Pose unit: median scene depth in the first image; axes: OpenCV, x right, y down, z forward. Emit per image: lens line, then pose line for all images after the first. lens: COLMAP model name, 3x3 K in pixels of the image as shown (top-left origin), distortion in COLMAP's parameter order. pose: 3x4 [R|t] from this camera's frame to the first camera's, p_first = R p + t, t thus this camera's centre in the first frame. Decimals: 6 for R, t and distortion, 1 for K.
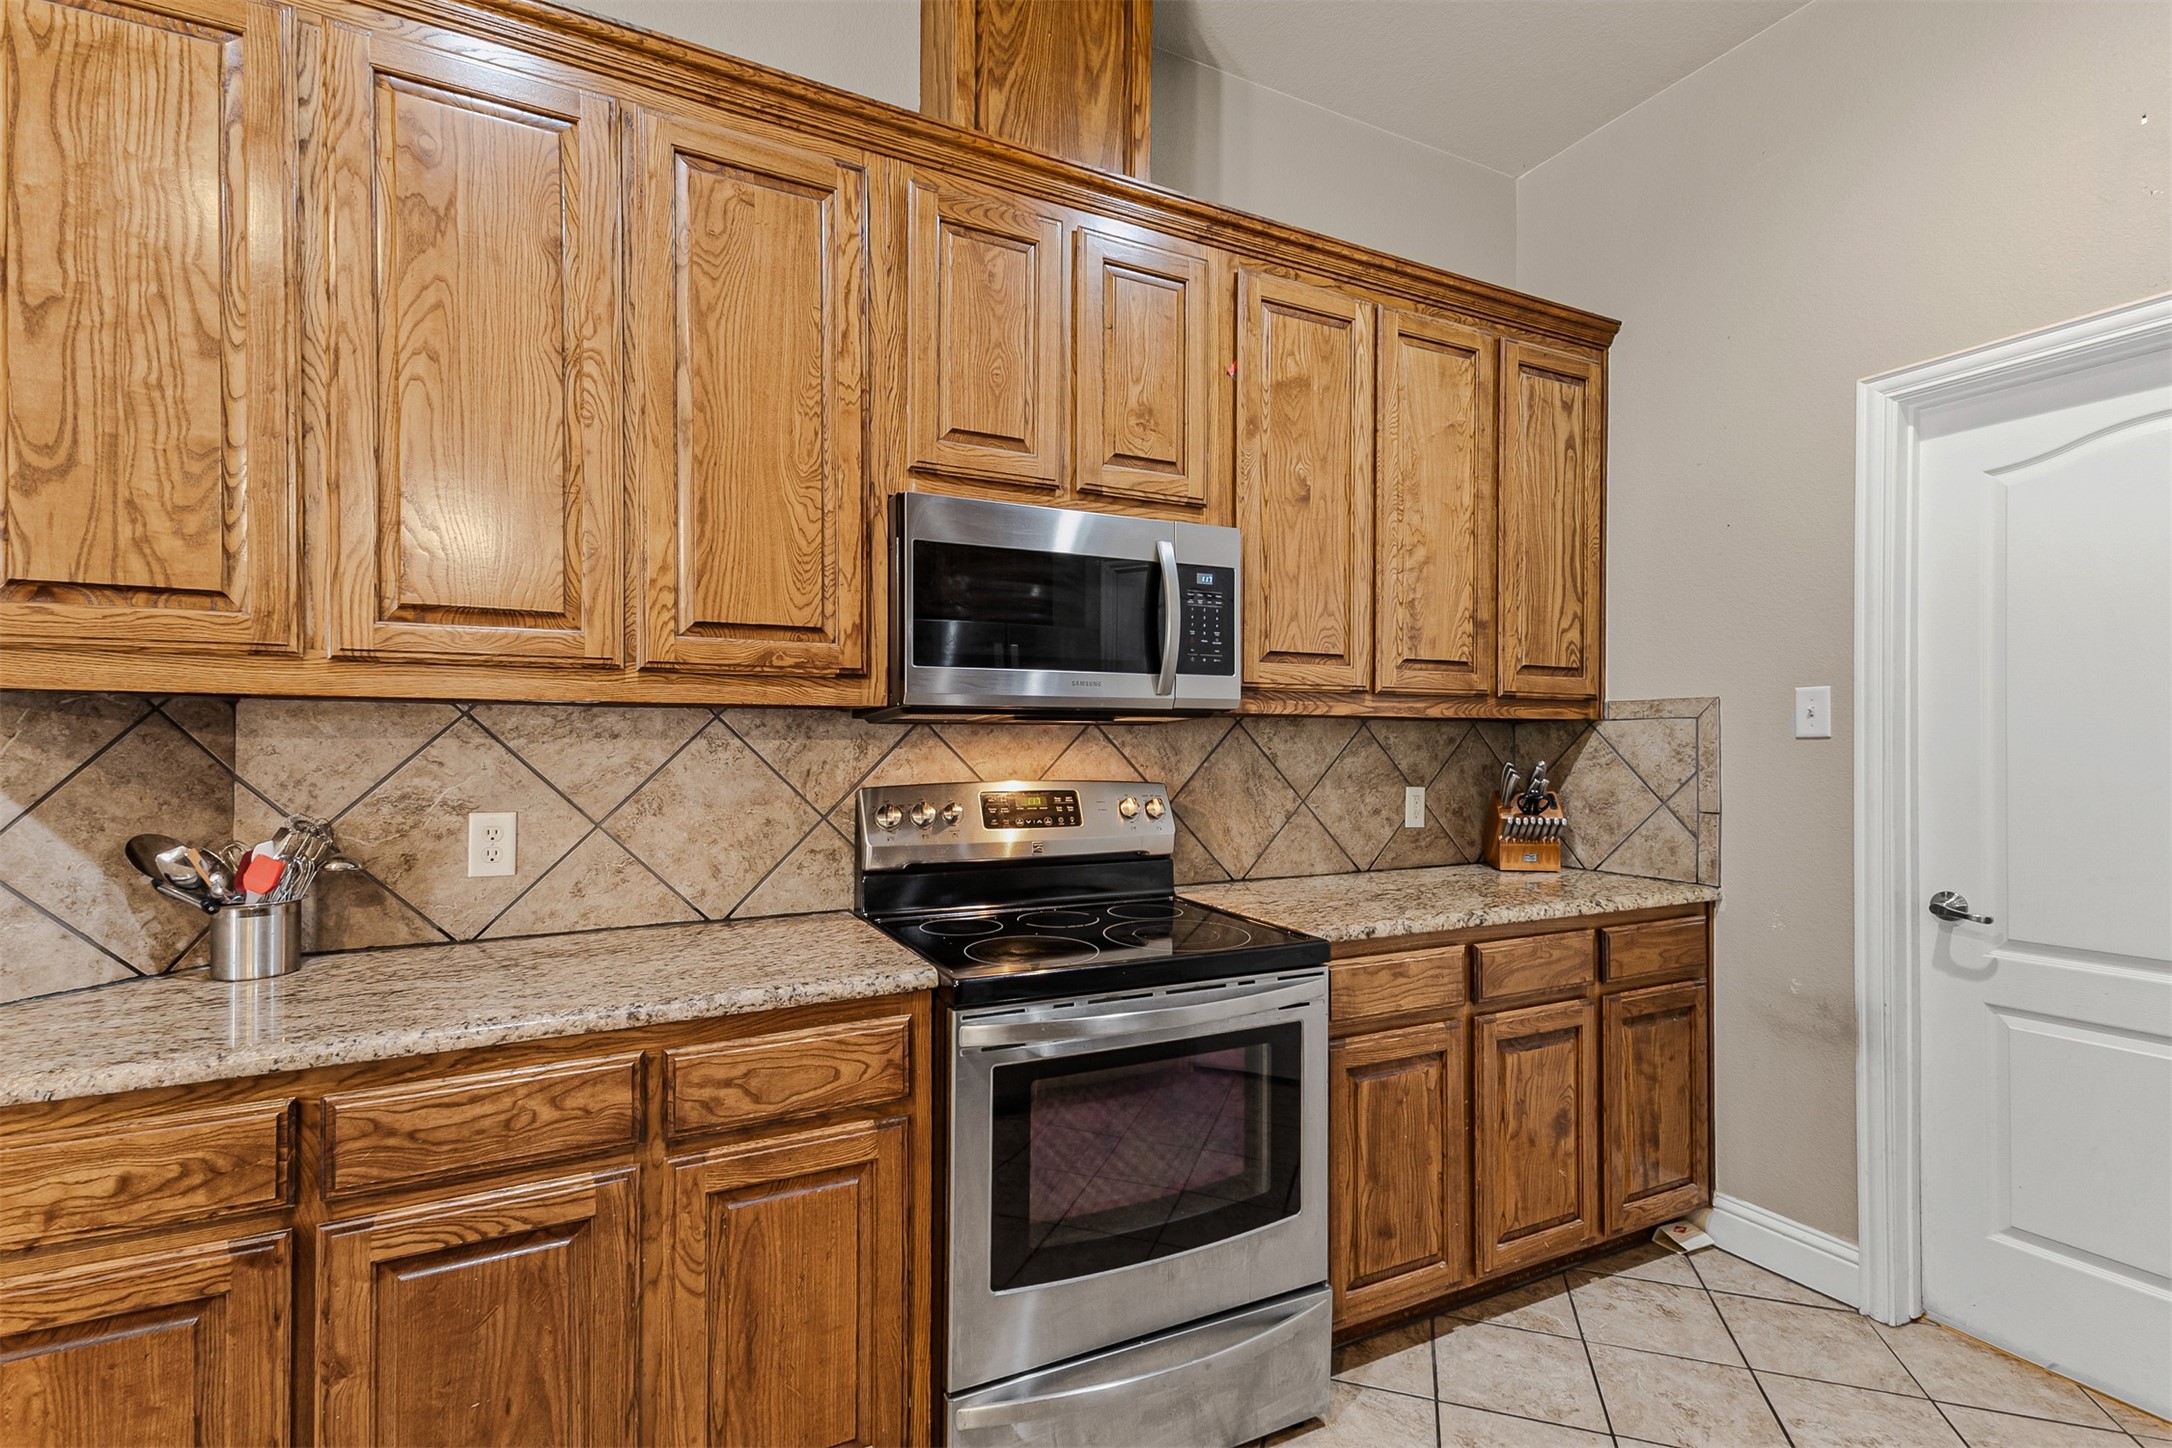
lens RADIAL K [[982.9, 0, 1083.3], [0, 982.9, 736.5], [0, 0, 1]] dist [0.022313, -0.002884]
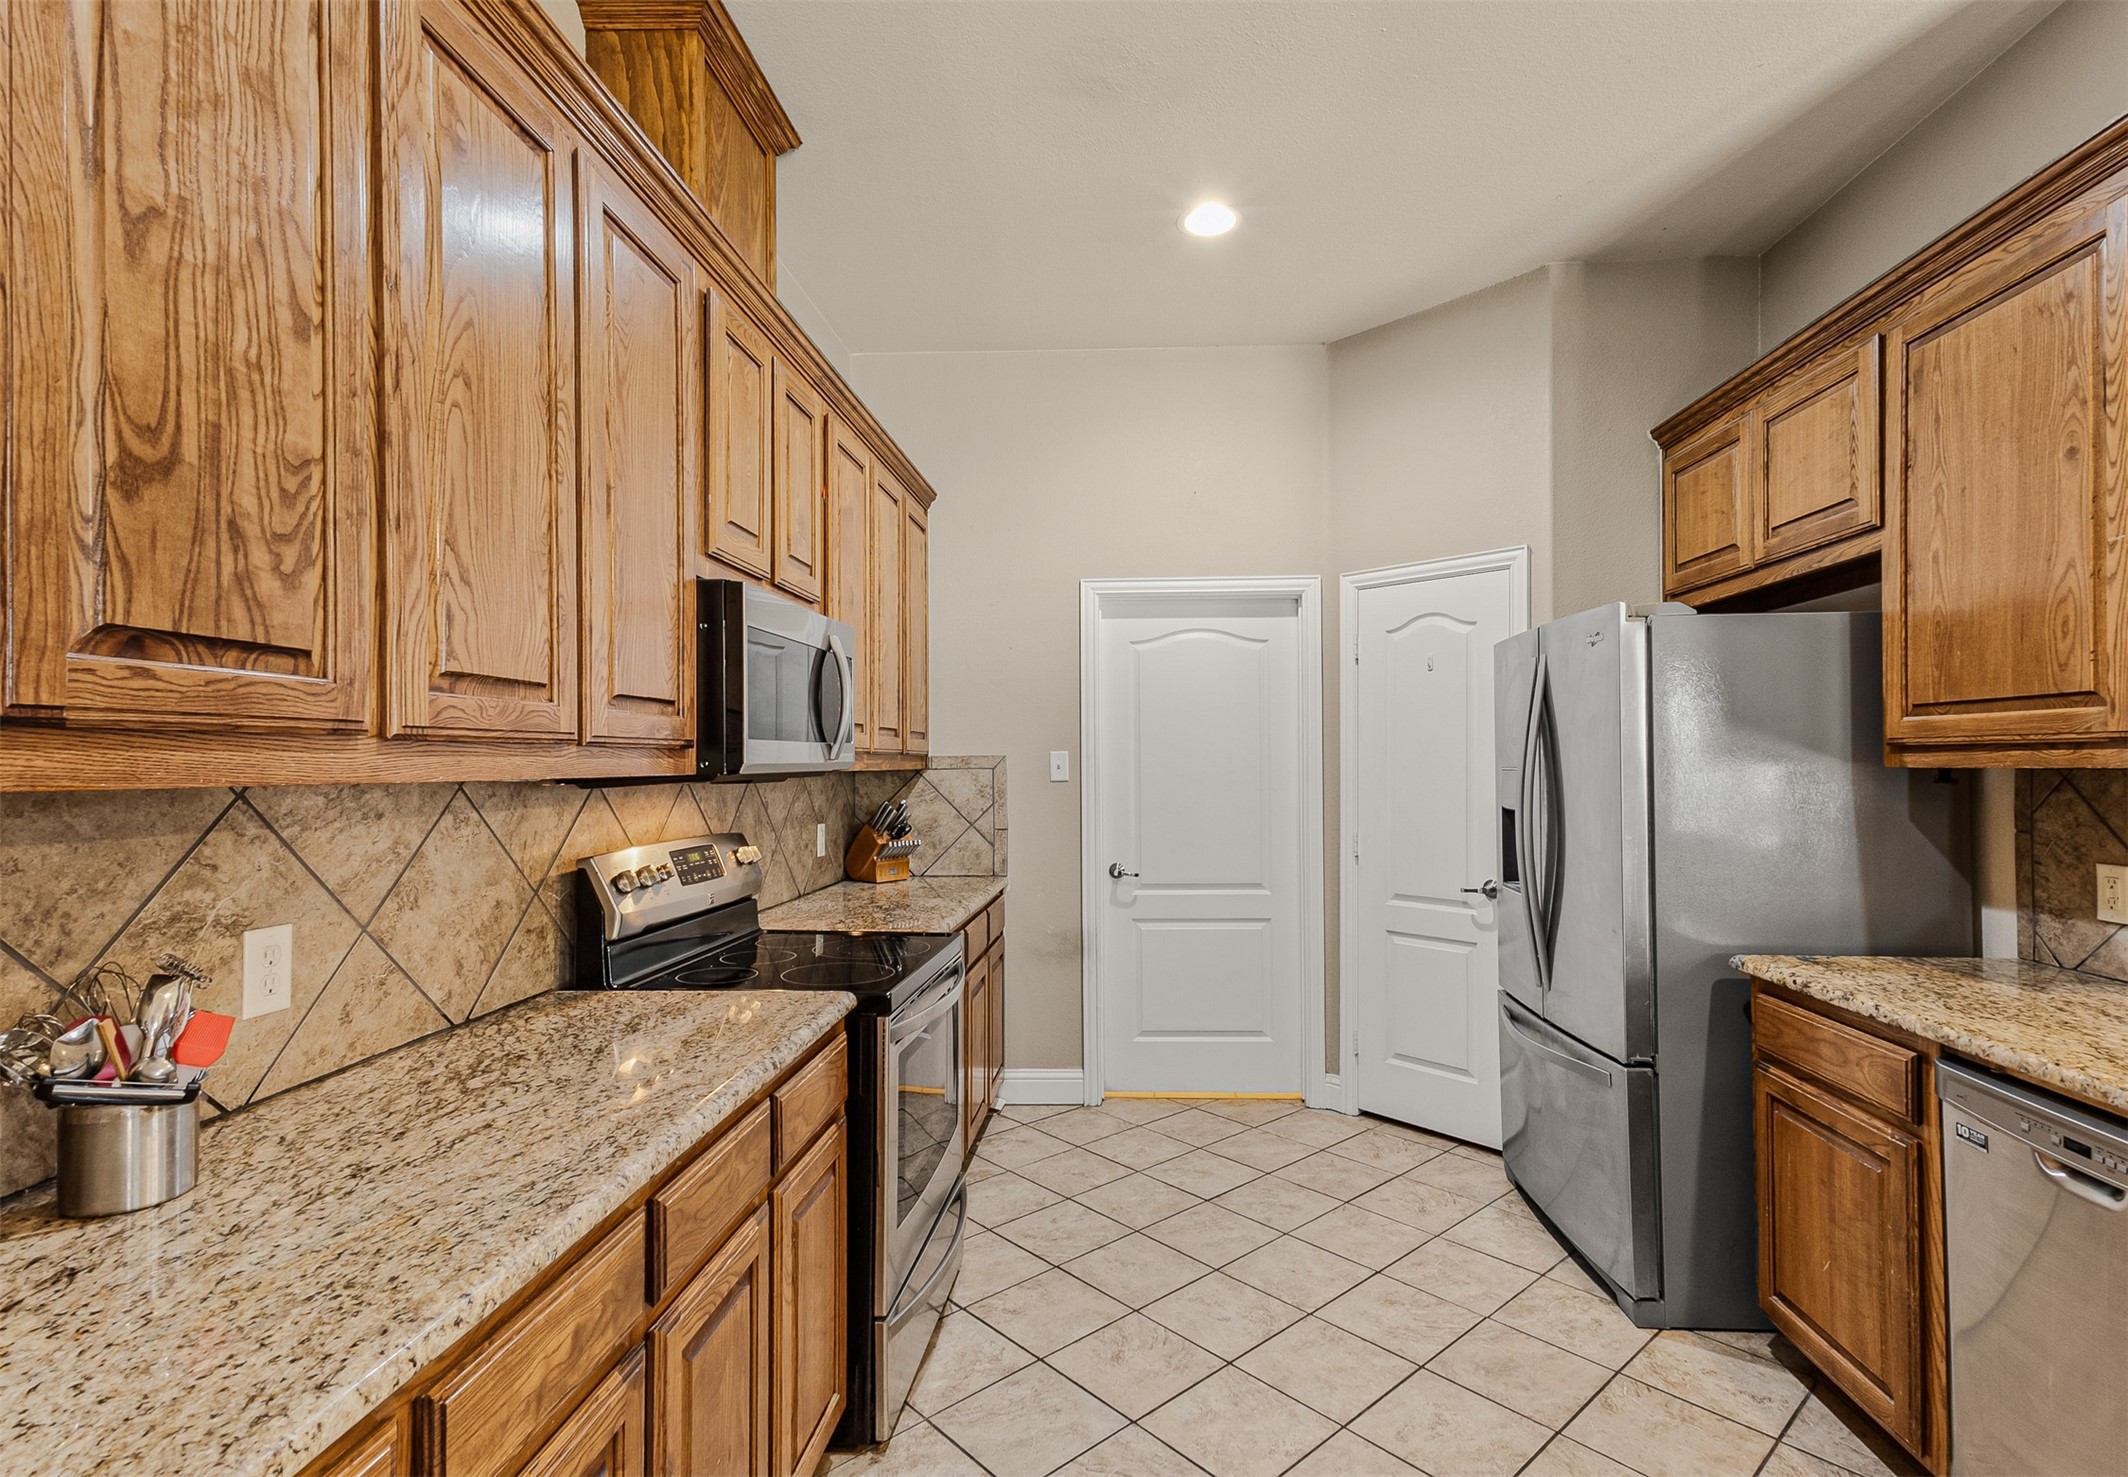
lens RADIAL K [[1031.0, 0, 1067.4], [0, 1031.0, 753.7], [0, 0, 1]] dist [0.026341, 0.000497]
pose [[0.523866, 0.001718, 0.851799, -1.008060], [0.003542, 0.999985, -0.004196, -0.051037], [-0.851793, 0.005215, 0.523852, 0.082529]]
